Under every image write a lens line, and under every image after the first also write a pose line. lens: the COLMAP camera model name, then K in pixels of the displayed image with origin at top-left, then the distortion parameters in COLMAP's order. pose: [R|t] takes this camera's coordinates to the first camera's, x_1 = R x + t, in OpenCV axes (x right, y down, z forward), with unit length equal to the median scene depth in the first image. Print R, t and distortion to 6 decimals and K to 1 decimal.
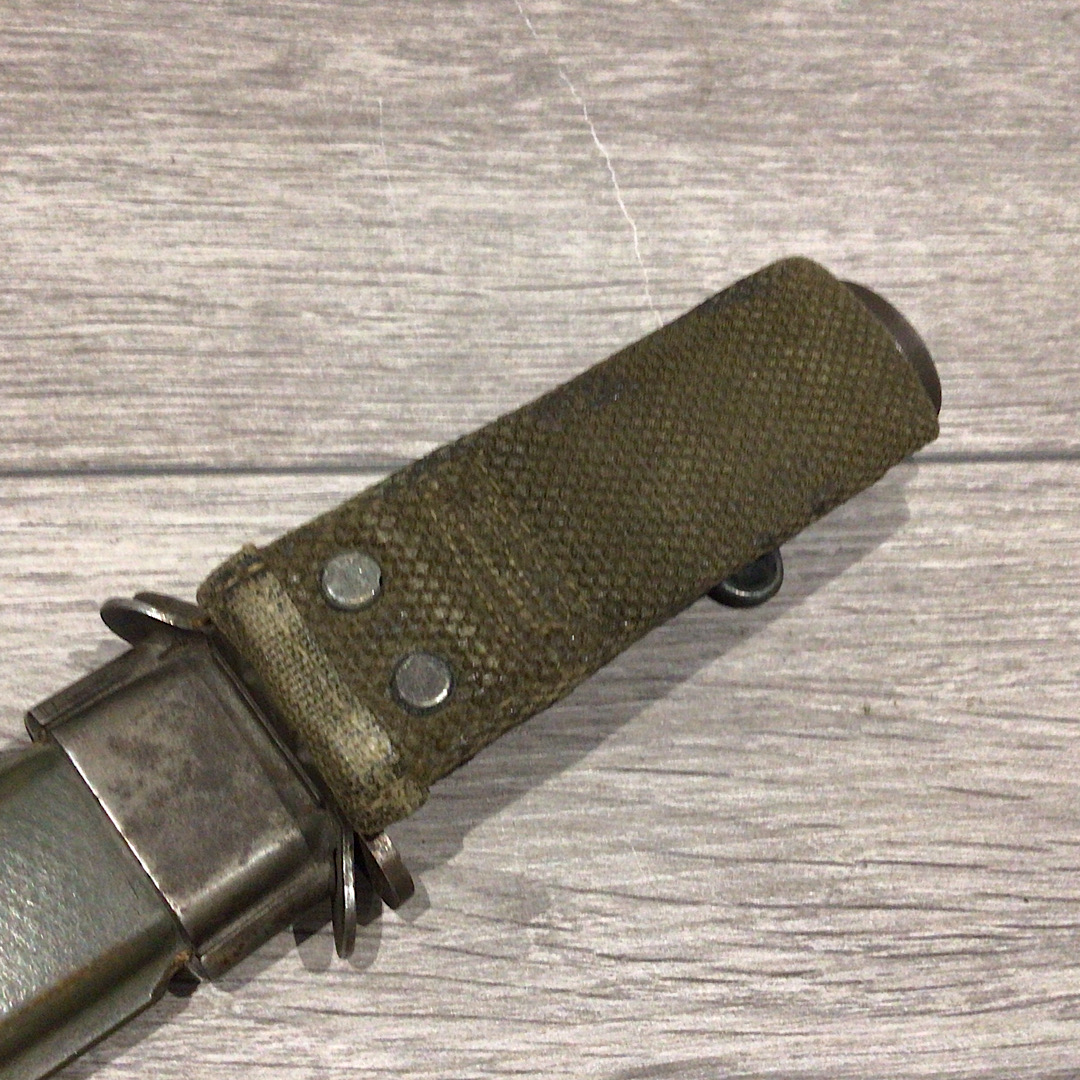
lens RADIAL K [[1333.9, 0, 544.3], [0, 1333.9, 539.5], [0, 0, 1]] dist [0.059624, 0.000000]
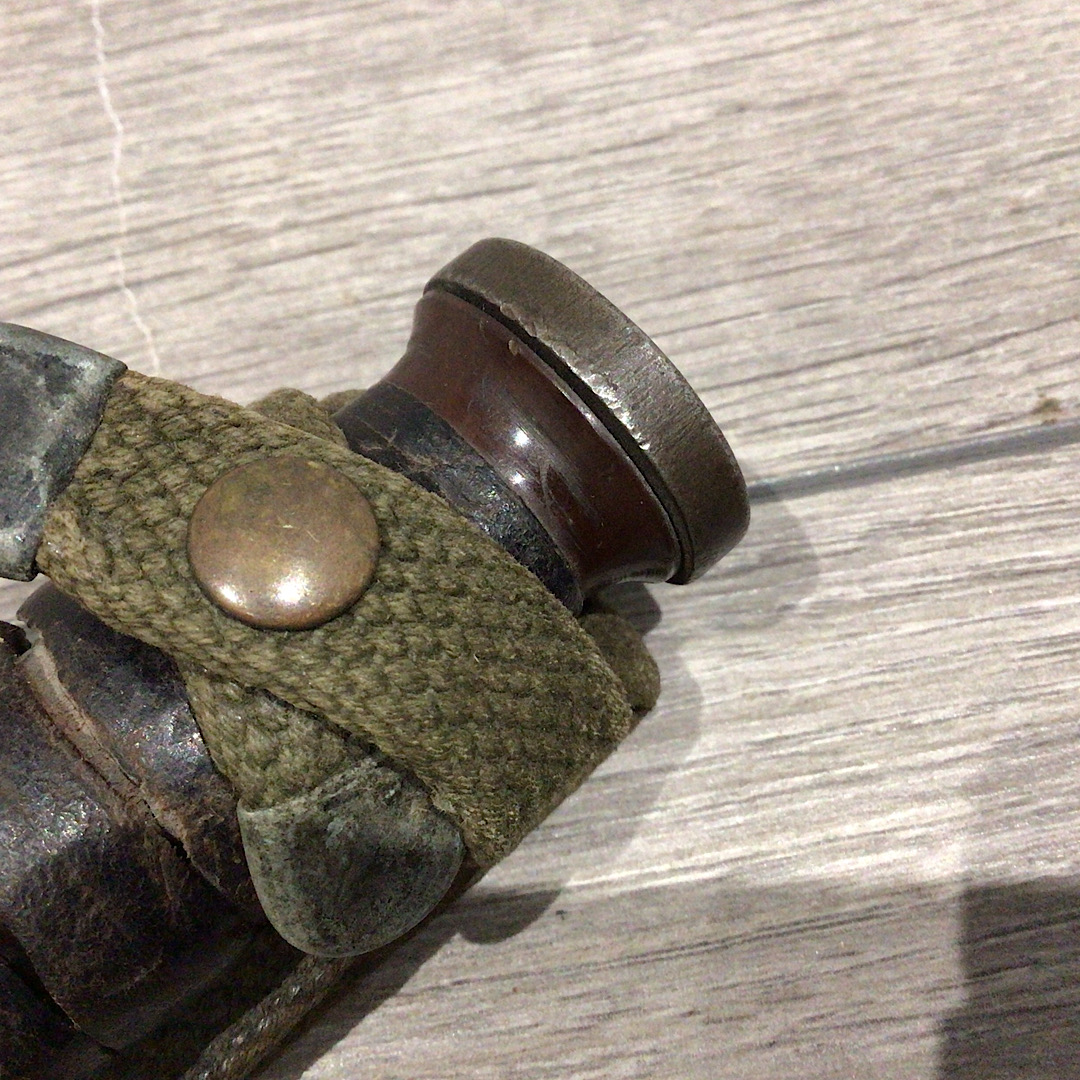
lens RADIAL K [[1333.9, 0, 538.8], [0, 1333.9, 545.5], [0, 0, 1]] dist [0.059624, 0.000000]
pose [[0.970403, -0.125177, -0.206515, 0.400662], [0.152194, 0.980972, 0.120543, -0.131540], [0.187496, -0.148406, 0.970990, 0.582441]]
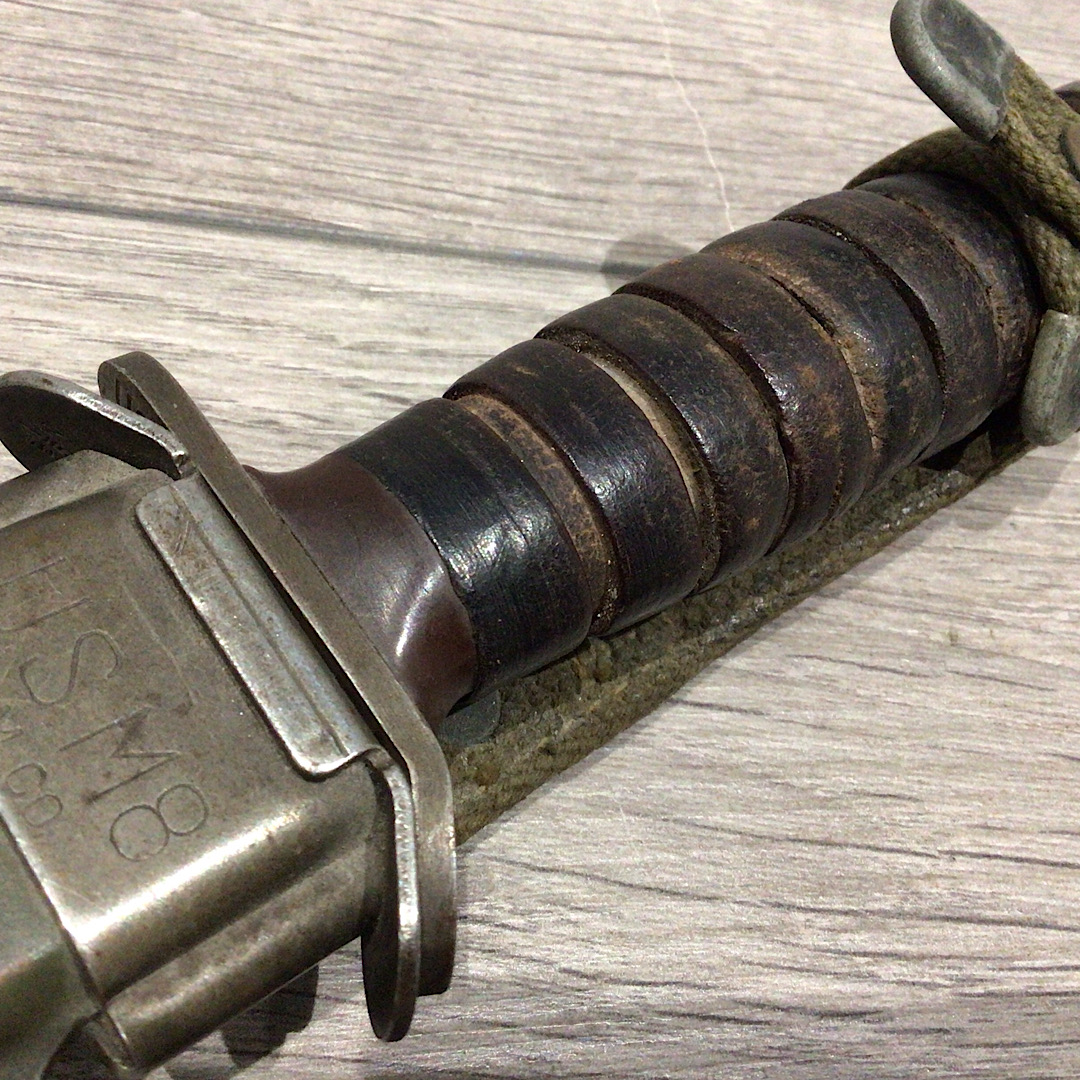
lens RADIAL K [[1333.9, 0, 535.5], [0, 1333.9, 549.7], [0, 0, 1]] dist [0.059624, 0.000000]
pose [[0.994074, 0.081403, 0.072040, -0.030081], [-0.083448, 0.996177, 0.025831, 0.081085], [-0.069661, -0.031690, 0.997067, 0.317101]]
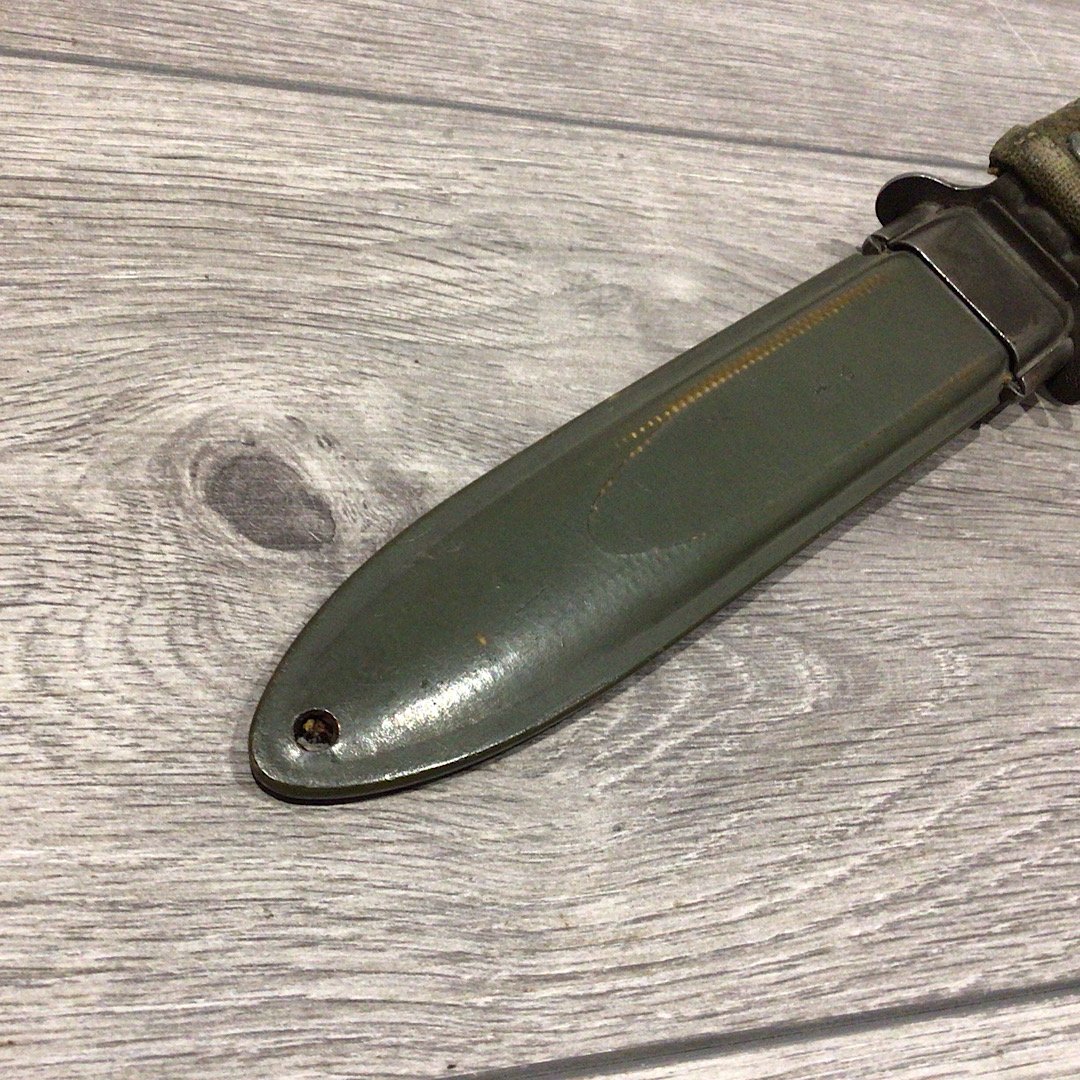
lens RADIAL K [[1333.9, 0, 532.2], [0, 1333.9, 536.8], [0, 0, 1]] dist [0.059624, 0.000000]
pose [[0.991950, 0.003920, 0.126568, -0.745025], [0.006657, 0.996524, -0.083035, 0.458507], [-0.126453, 0.083209, 0.988476, -0.308646]]
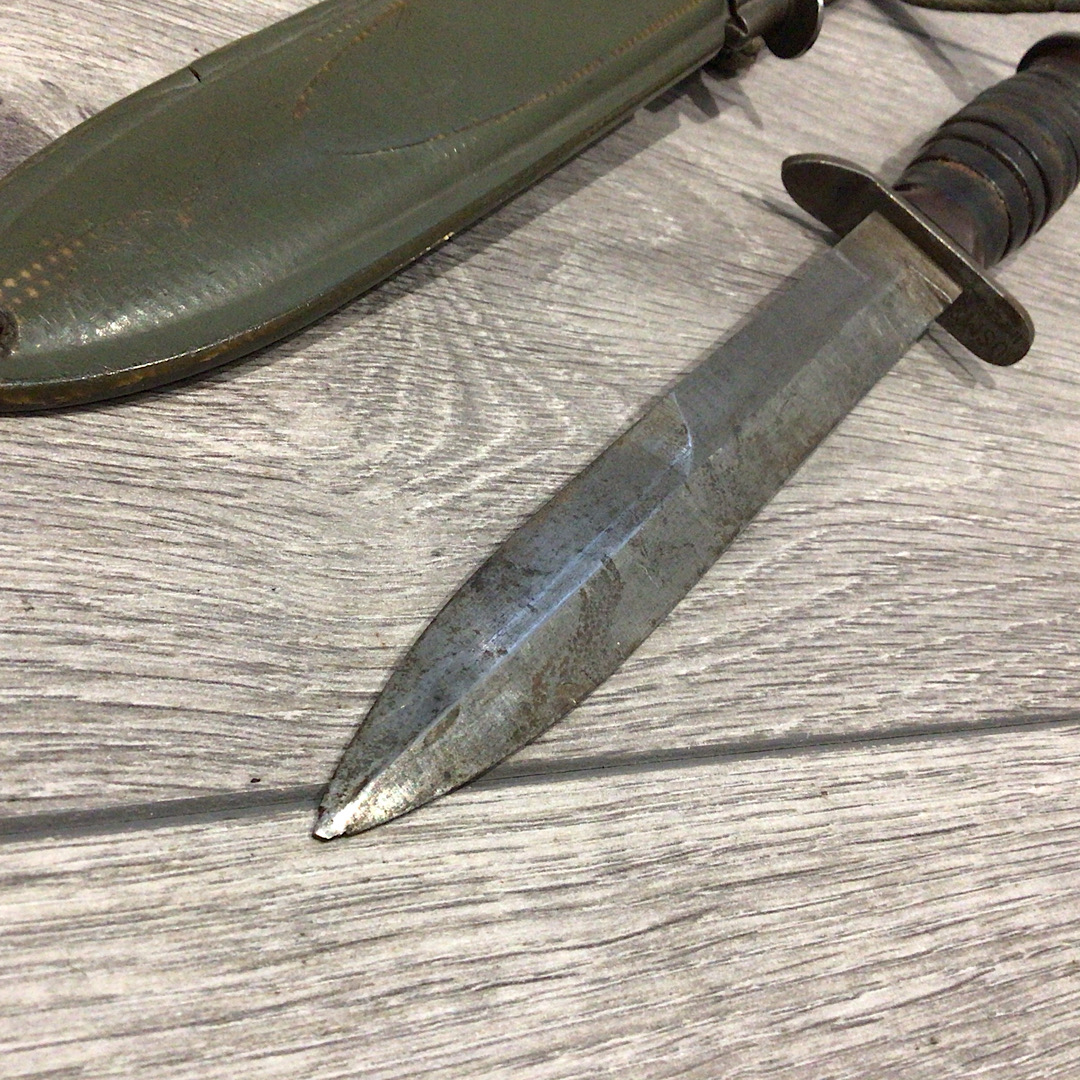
lens RADIAL K [[1333.9, 0, 535.3], [0, 1333.9, 535.6], [0, 0, 1]] dist [0.059624, 0.000000]
pose [[0.939292, 0.032676, 0.341560, -0.787322], [-0.018251, 0.998804, -0.045363, 0.592278], [-0.342634, 0.036376, 0.938764, -0.191648]]
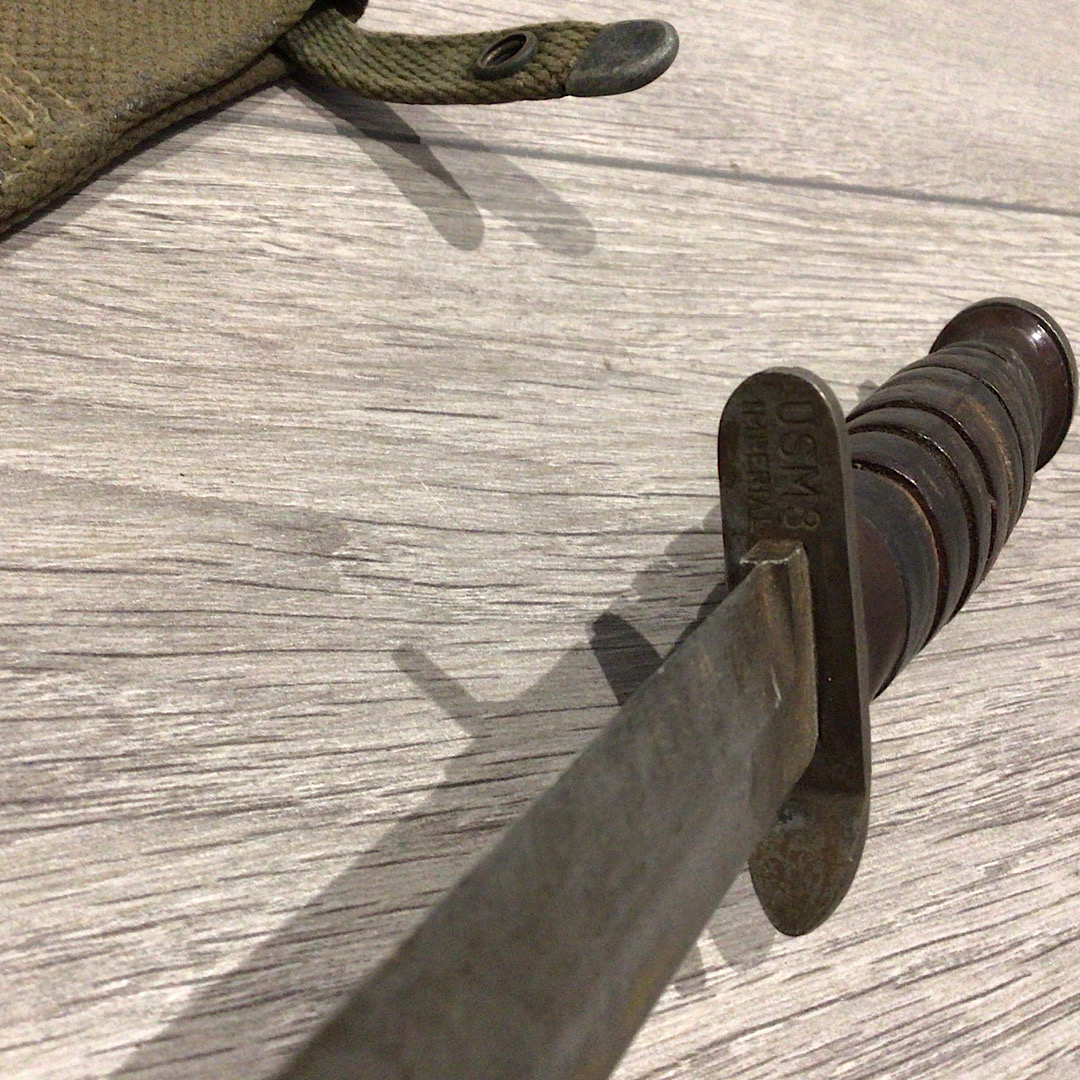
lens RADIAL K [[1333.9, 0, 540.5], [0, 1333.9, 541.0], [0, 0, 1]] dist [0.059624, 0.000000]
pose [[0.904452, -0.085990, 0.417818, -0.202268], [0.107619, 0.993785, -0.028436, 0.269921], [-0.412777, 0.070684, 0.908086, 0.178278]]
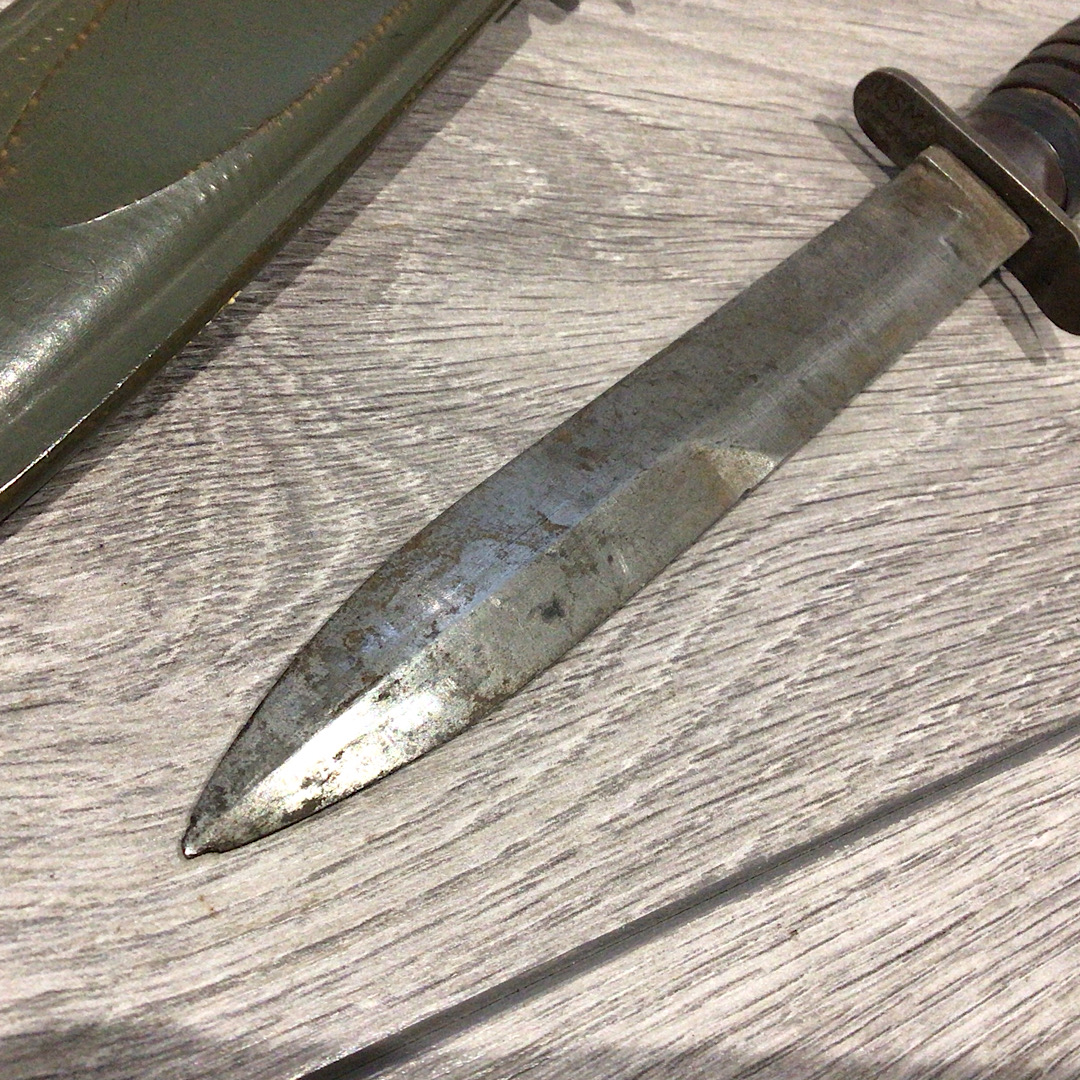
lens RADIAL K [[1333.9, 0, 539.2], [0, 1333.9, 545.0], [0, 0, 1]] dist [0.059624, 0.000000]
pose [[0.920362, -0.156633, 0.358328, -0.674648], [0.123039, 0.985732, 0.114861, 0.431241], [-0.371207, -0.061625, 0.926503, -0.055805]]
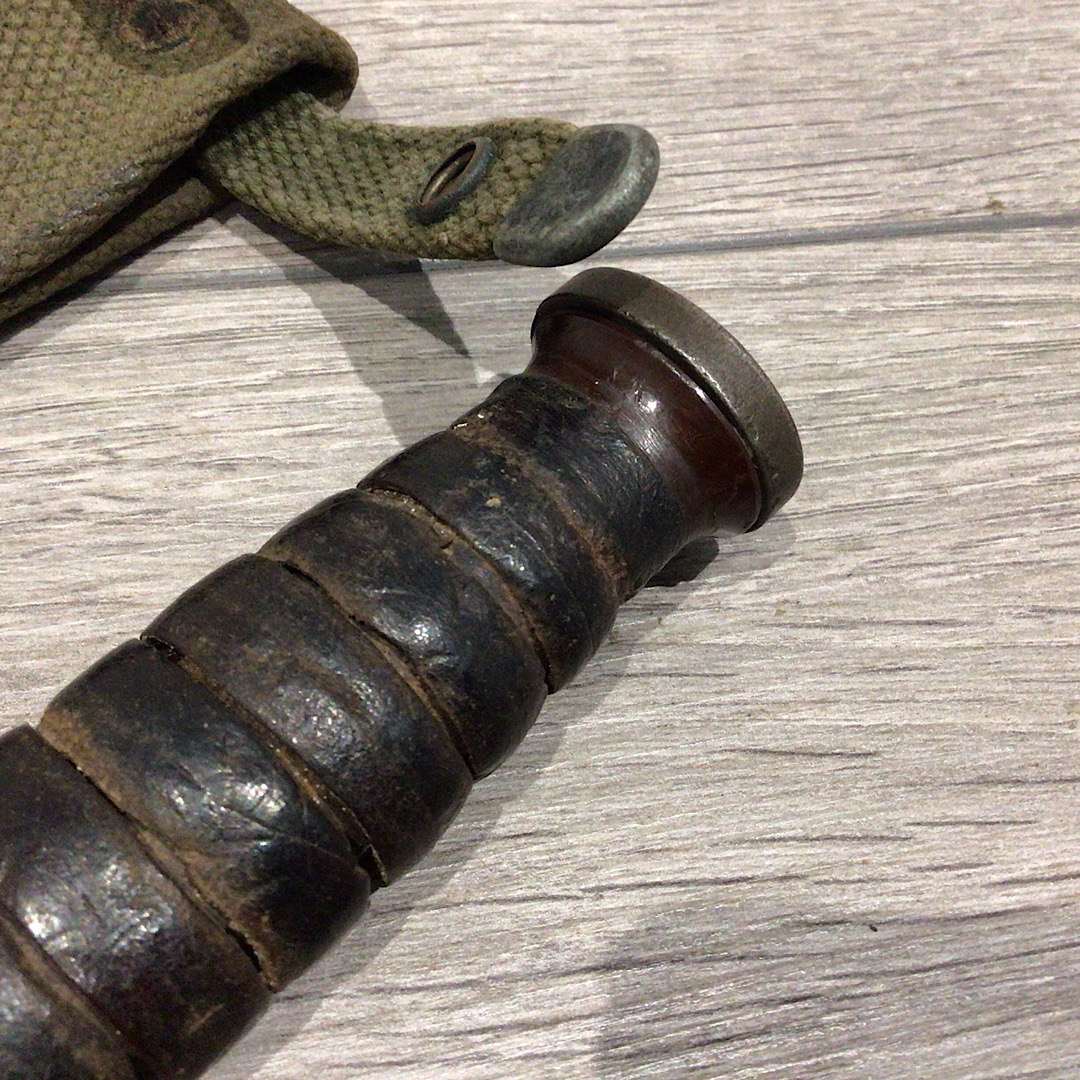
lens RADIAL K [[1333.9, 0, 531.5], [0, 1333.9, 538.9], [0, 0, 1]] dist [0.059624, 0.000000]
pose [[0.996600, -0.081908, 0.008873, 0.200572], [0.081304, 0.995181, 0.054808, 0.045569], [-0.013320, -0.053900, 0.998458, 0.382776]]
